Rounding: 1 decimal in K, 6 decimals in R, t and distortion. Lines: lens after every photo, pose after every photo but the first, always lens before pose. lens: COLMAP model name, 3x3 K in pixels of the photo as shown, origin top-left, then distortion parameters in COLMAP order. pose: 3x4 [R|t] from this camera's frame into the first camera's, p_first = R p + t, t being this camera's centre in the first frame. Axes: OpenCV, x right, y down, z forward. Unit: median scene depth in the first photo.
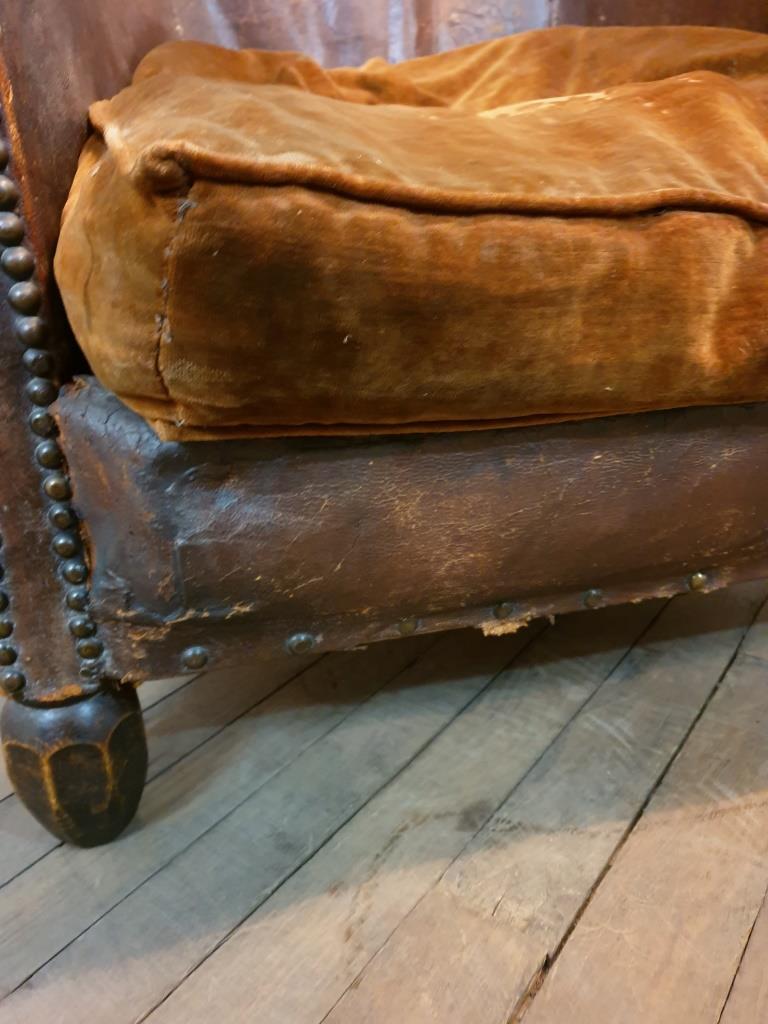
lens RADIAL K [[813.7, 0, 383.0], [0, 813.7, 529.9], [0, 0, 1]] dist [0.006579, 0.023320]
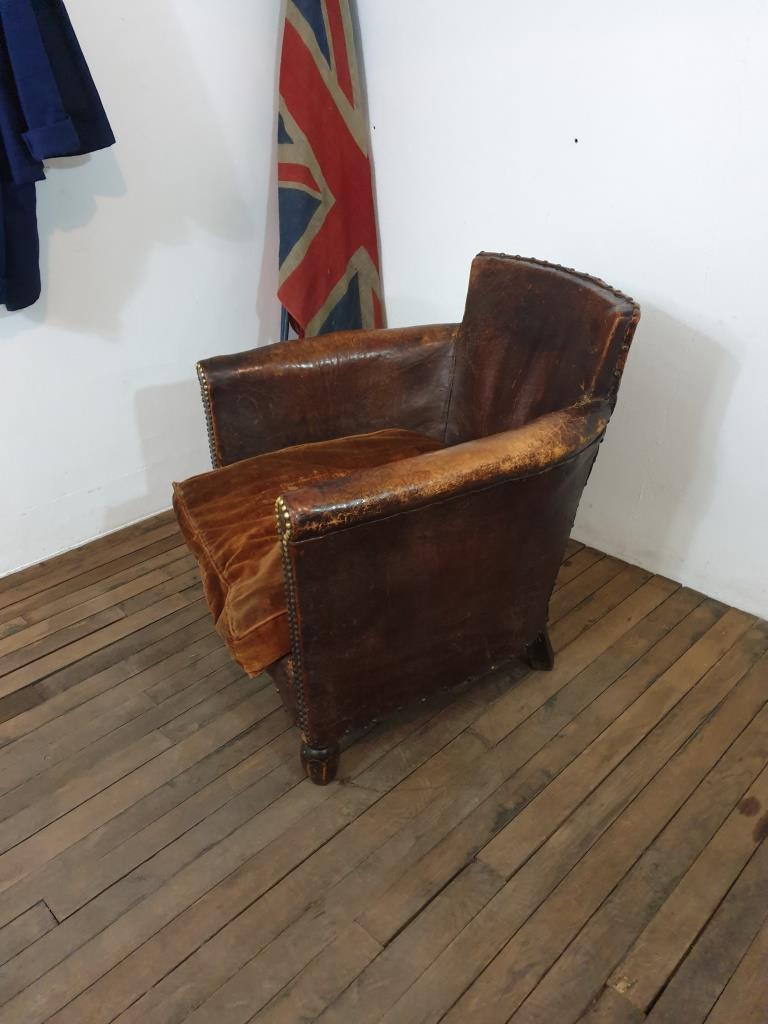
lens RADIAL K [[813.7, 0, 379.1], [0, 813.7, 508.9], [0, 0, 1]] dist [0.006579, 0.023320]
pose [[0.986369, 0.070770, -0.148553, 0.725908], [-0.054200, 0.992142, 0.112771, -1.217638], [0.155366, -0.103182, 0.982453, -2.280351]]
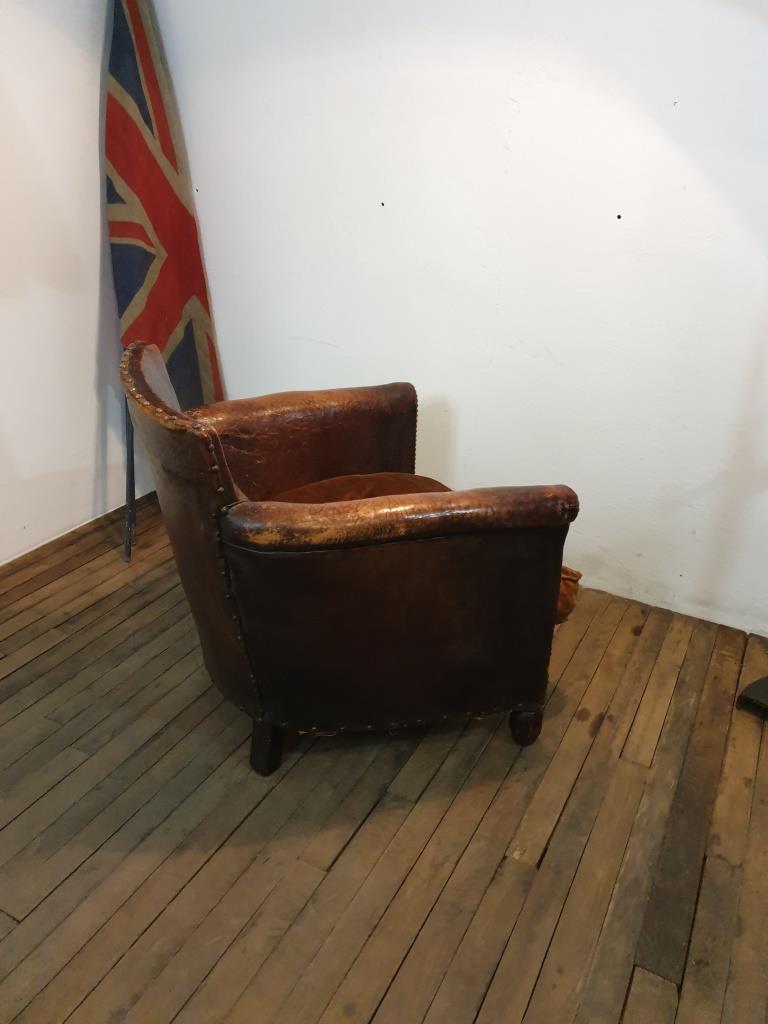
lens RADIAL K [[813.7, 0, 394.3], [0, 813.7, 512.0], [0, 0, 1]] dist [0.006579, 0.023320]
pose [[0.991259, -0.034263, 0.127403, 0.310027], [0.027877, 0.998280, 0.051575, -1.018688], [-0.128951, -0.047573, 0.990509, -2.957003]]
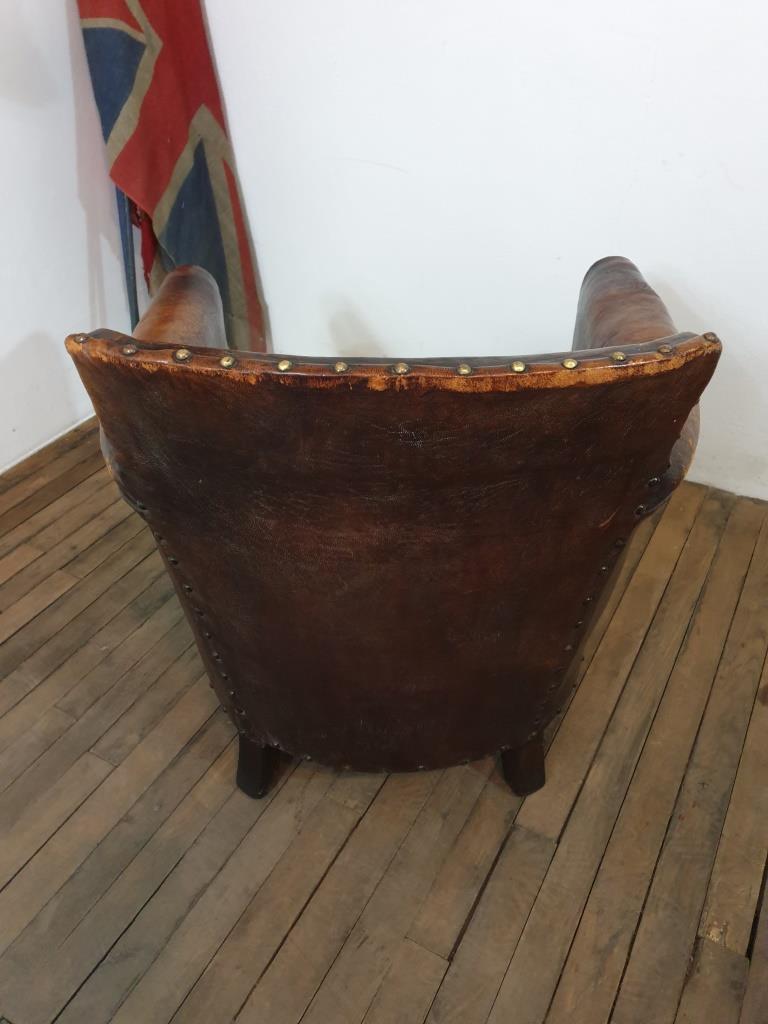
lens RADIAL K [[813.7, 0, 380.7], [0, 813.7, 507.9], [0, 0, 1]] dist [0.006579, 0.023320]
pose [[0.994562, -0.078208, 0.068780, 0.144984], [0.058615, 0.966195, 0.251062, -1.293515], [-0.086090, -0.245665, 0.965524, -1.596100]]
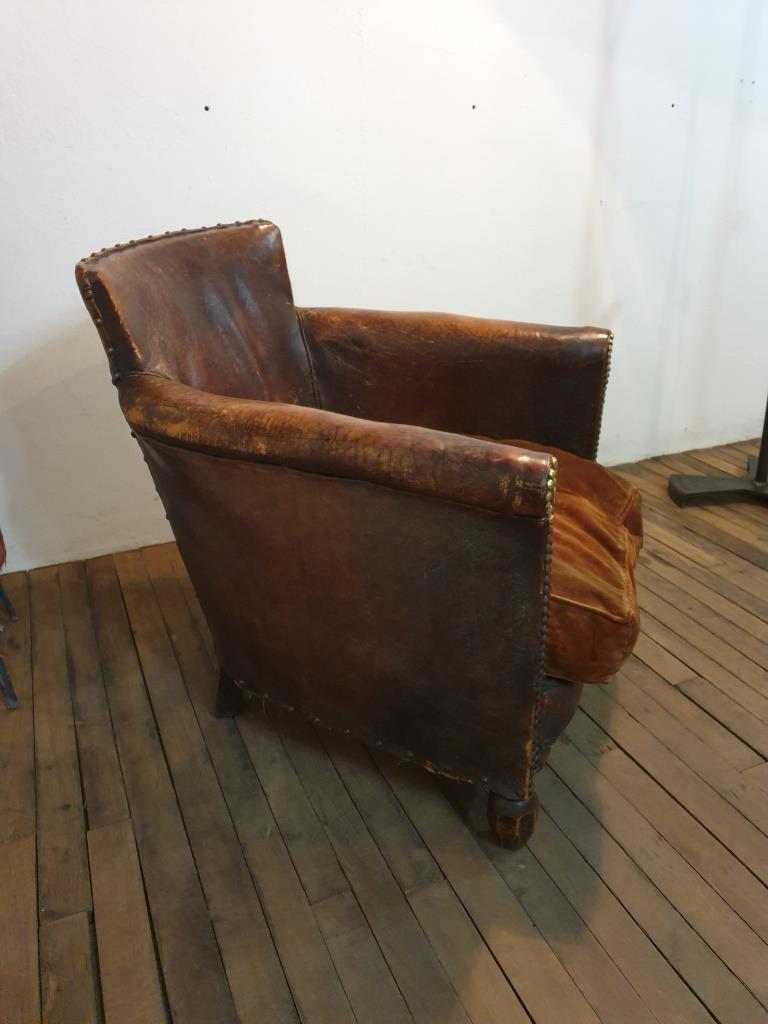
lens RADIAL K [[754.0, 0, 398.7], [0, 754.0, 519.3], [0, 0, 1]] dist [0.051843, 0.006980]
pose [[0.516406, -0.368625, 0.772943, -2.351683], [0.324593, 0.919513, 0.221664, -1.369318], [-0.792442, 0.136423, 0.594495, -0.335230]]
